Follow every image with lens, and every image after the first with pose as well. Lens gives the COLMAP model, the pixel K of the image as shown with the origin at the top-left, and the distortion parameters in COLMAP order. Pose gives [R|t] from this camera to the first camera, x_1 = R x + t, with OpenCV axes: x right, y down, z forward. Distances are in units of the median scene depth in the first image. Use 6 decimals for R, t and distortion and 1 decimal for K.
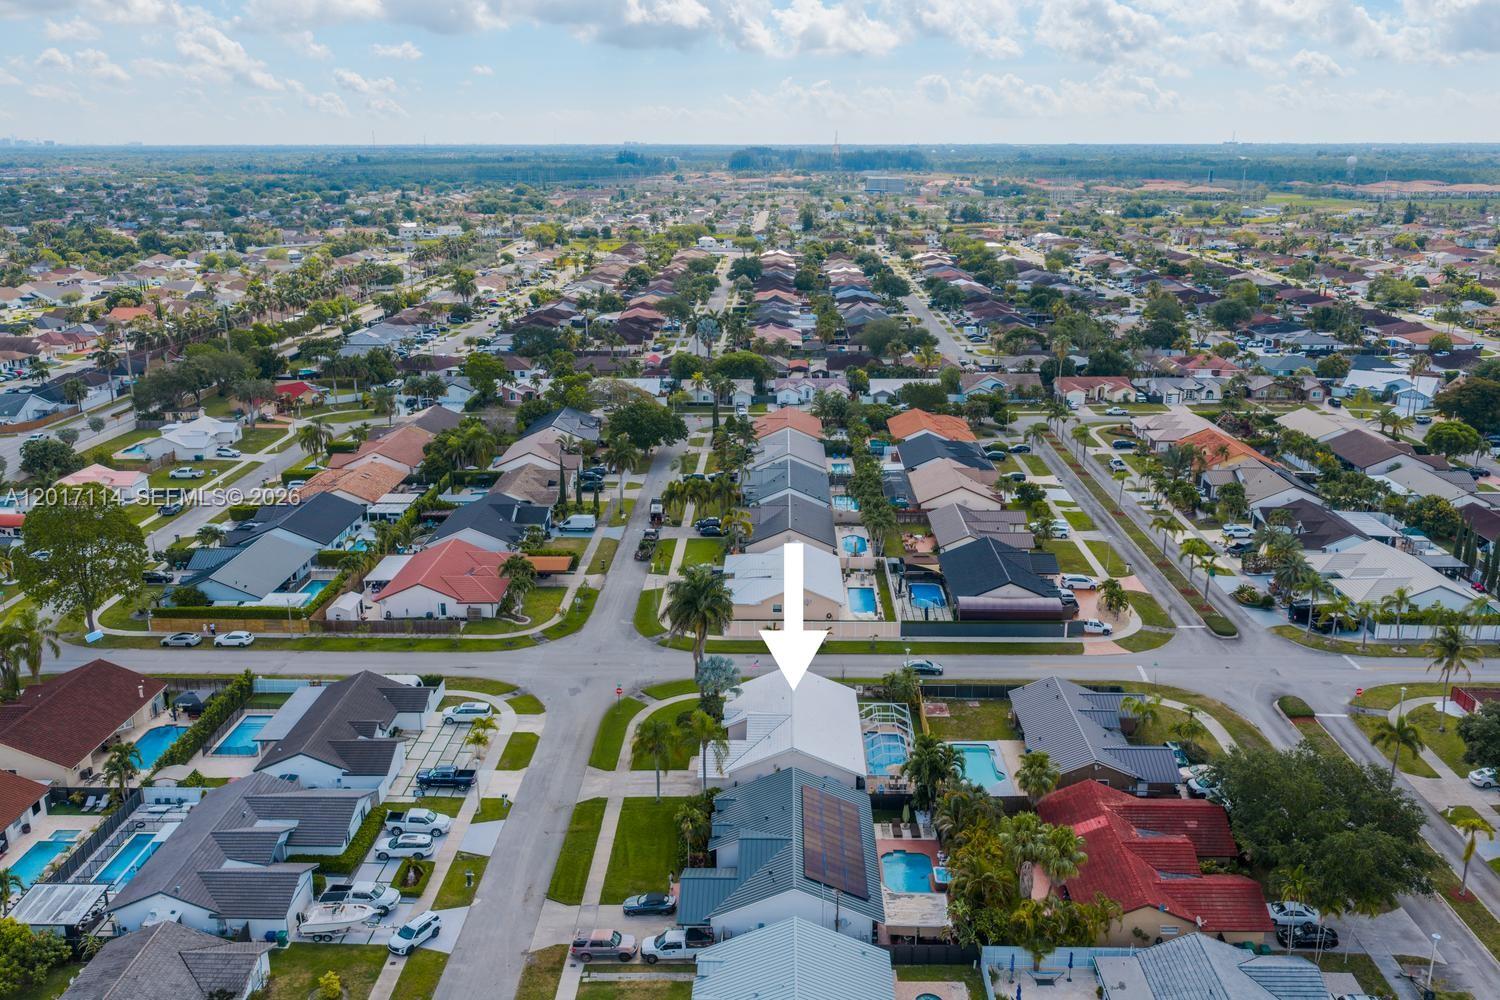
lens RADIAL K [[1242.8, 0, 758.5], [0, 1242.8, 502.8], [0, 0, 1]] dist [0.030231, -0.050305]
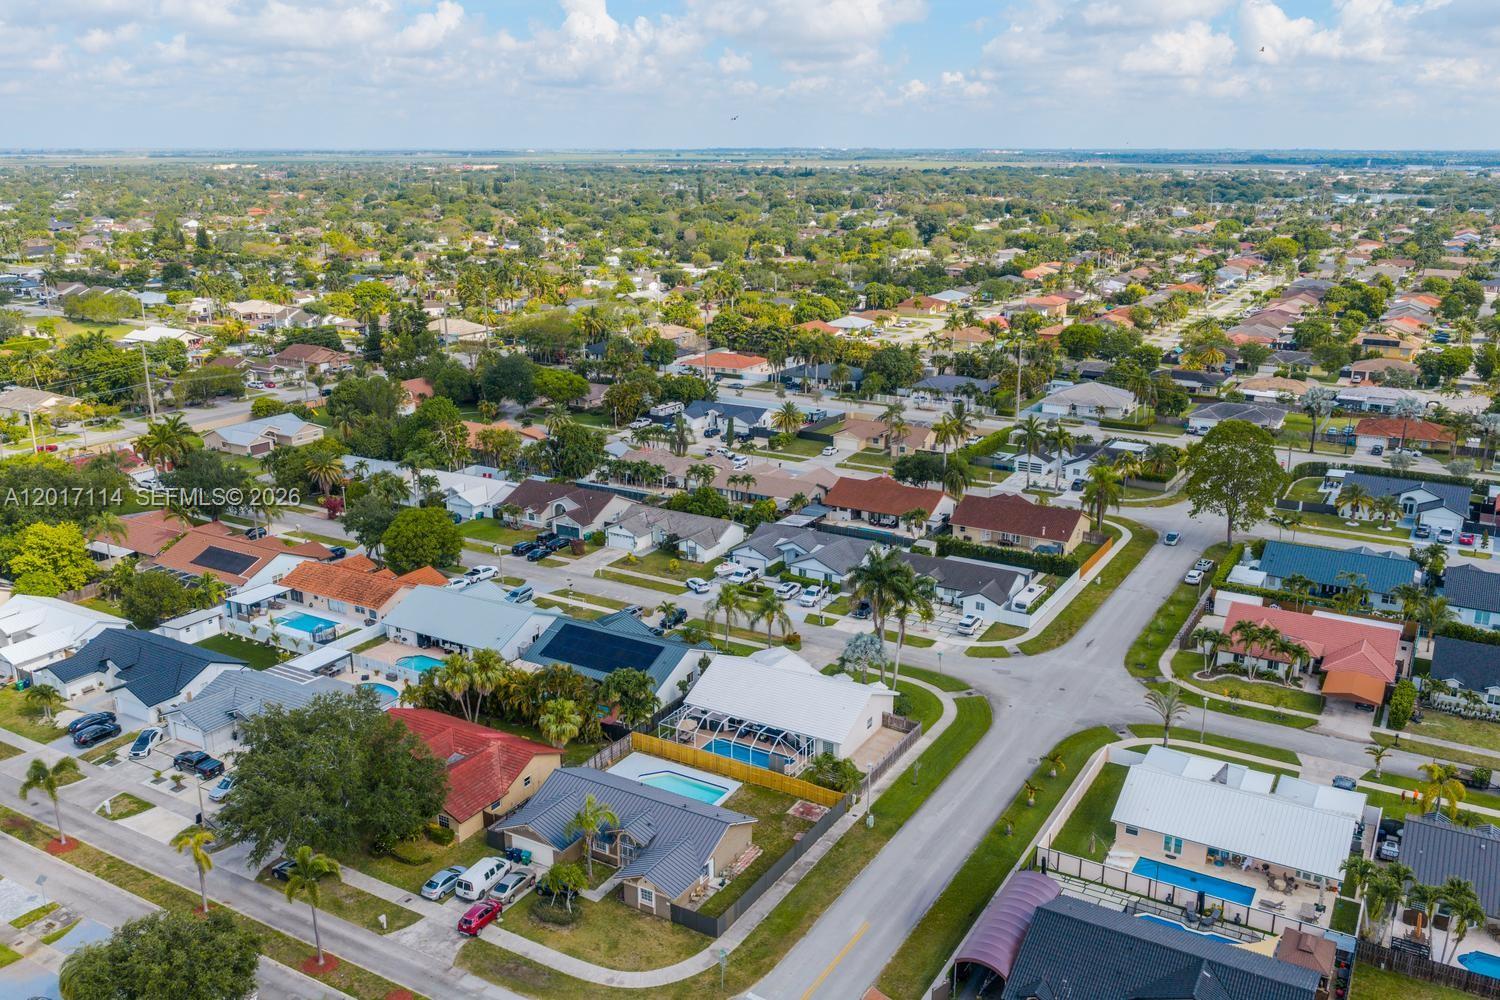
lens RADIAL K [[1242.8, 0, 758.5], [0, 1242.8, 502.8], [0, 0, 1]] dist [0.030231, -0.050305]
pose [[-0.488429, 0.241218, -0.838601, 0.729106], [-0.245768, 0.884100, 0.397449, -0.311051], [0.837278, 0.400227, -0.372536, 1.066310]]
